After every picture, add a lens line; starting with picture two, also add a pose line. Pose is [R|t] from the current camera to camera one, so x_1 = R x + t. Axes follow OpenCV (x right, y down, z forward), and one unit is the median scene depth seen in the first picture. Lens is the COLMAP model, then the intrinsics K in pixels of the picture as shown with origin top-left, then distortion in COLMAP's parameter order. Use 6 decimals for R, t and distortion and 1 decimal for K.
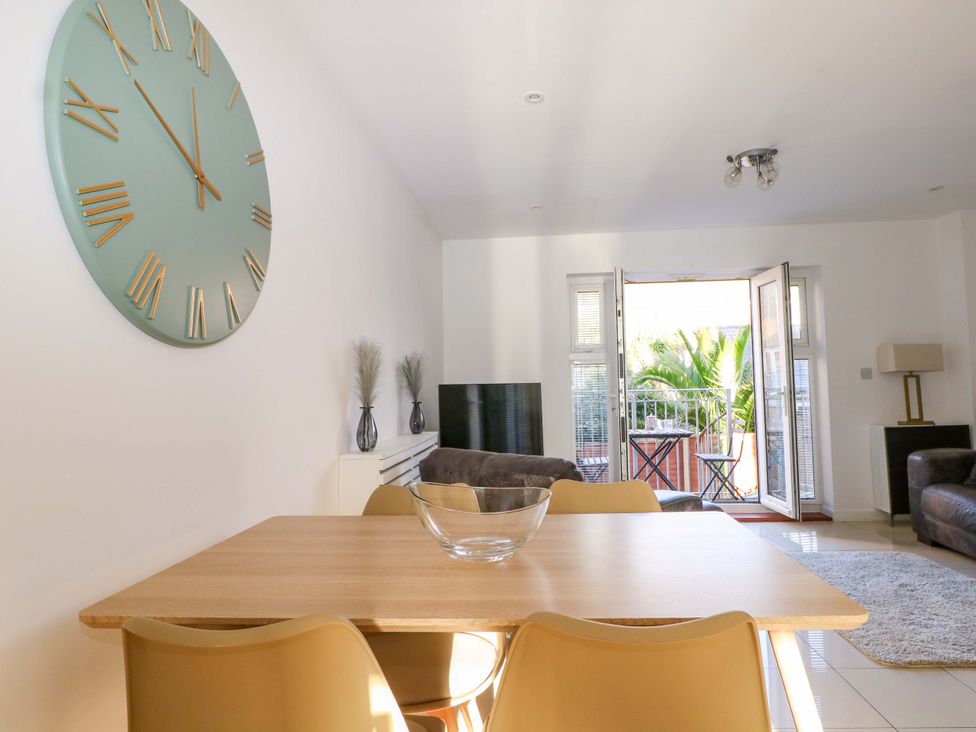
lens RADIAL K [[578.2, 0, 488.0], [0, 578.2, 366.0], [0, 0, 1]] dist [0.001537, 0.000434]
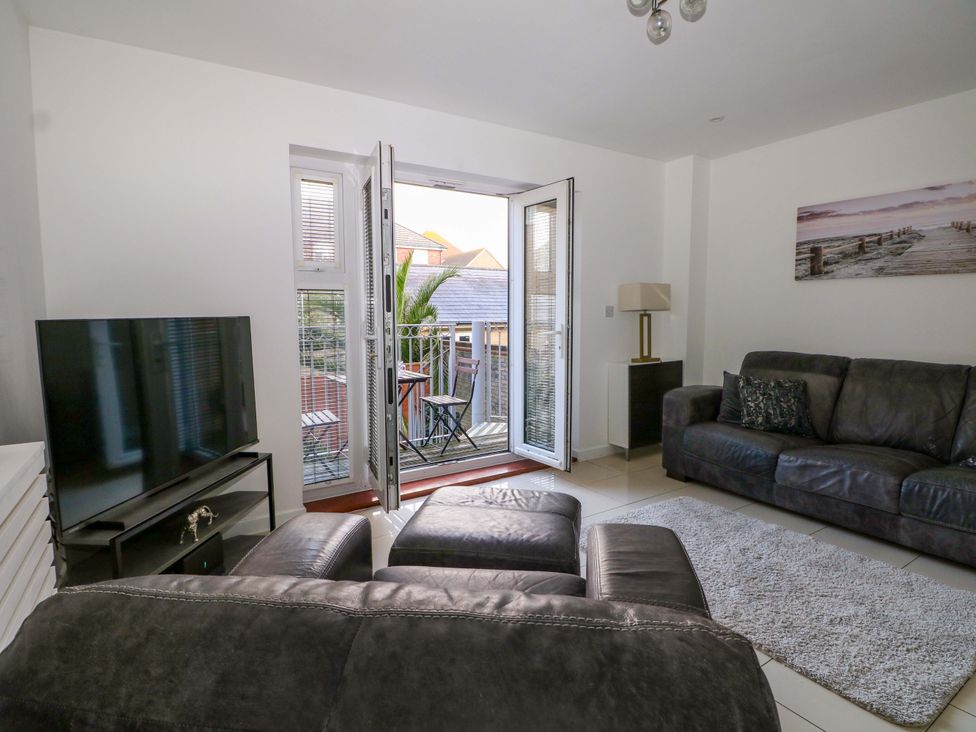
lens RADIAL K [[509.6, 0, 488.0], [0, 509.6, 366.0], [0, 0, 1]] dist [0.000989, 0.000232]
pose [[0.793504, -0.047598, 0.606701, -0.044531], [-0.033700, 0.991970, 0.121900, 0.006604], [-0.607632, -0.117174, 0.785528, 0.445704]]
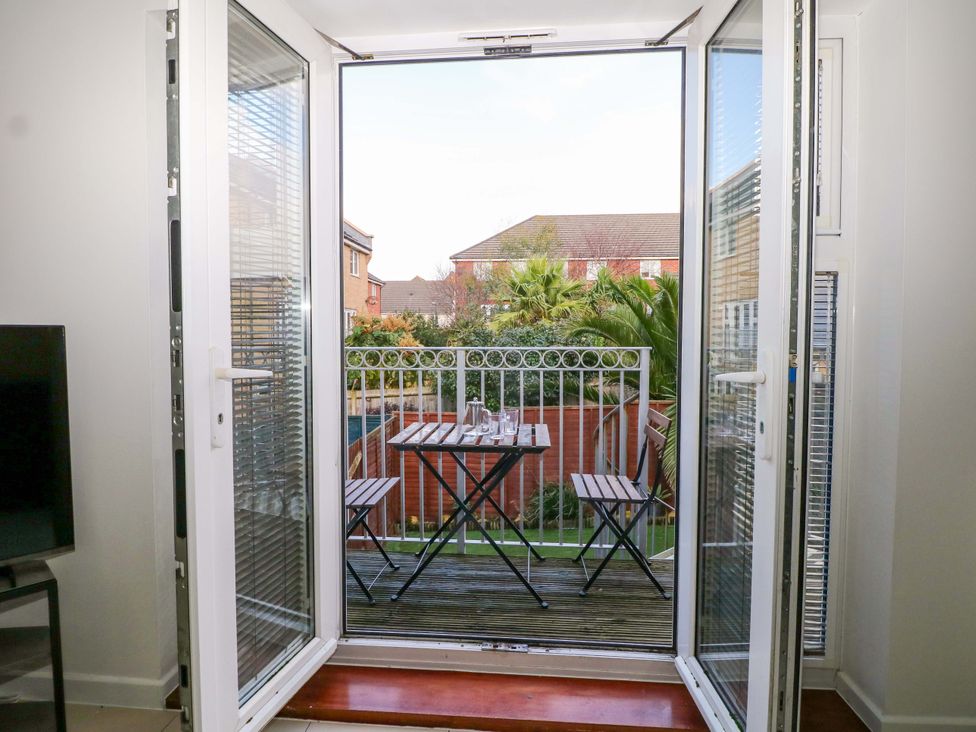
lens RADIAL K [[486.5, 0, 491.6], [0, 486.5, 357.4], [0, 0, 1]] dist [0.000127, -0.000020]
pose [[0.999763, 0.021675, 0.001880, 0.378043], [-0.021756, 0.996661, 0.078703, 0.021203], [-0.000168, -0.078726, 0.996896, 0.767885]]
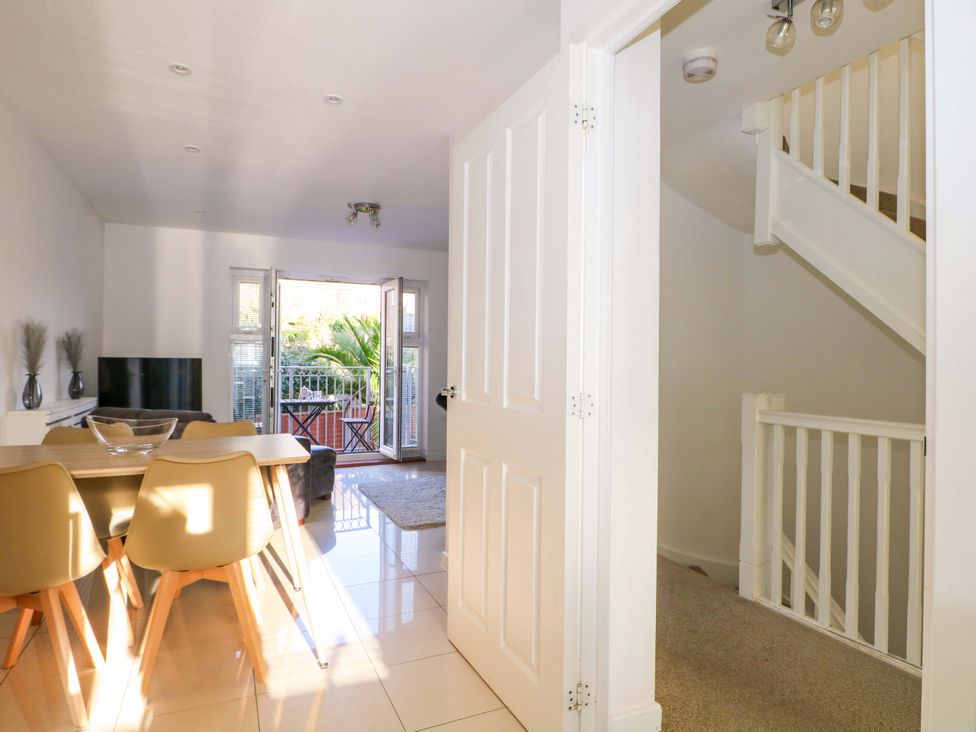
lens RADIAL K [[578.2, 0, 488.0], [0, 578.2, 366.0], [0, 0, 1]] dist [0.001537, 0.000434]
pose [[0.867267, 0.025940, 0.497168, 0.012421], [-0.045858, 0.998558, 0.027896, -0.014943], [-0.495727, -0.046993, 0.867206, -0.320971]]
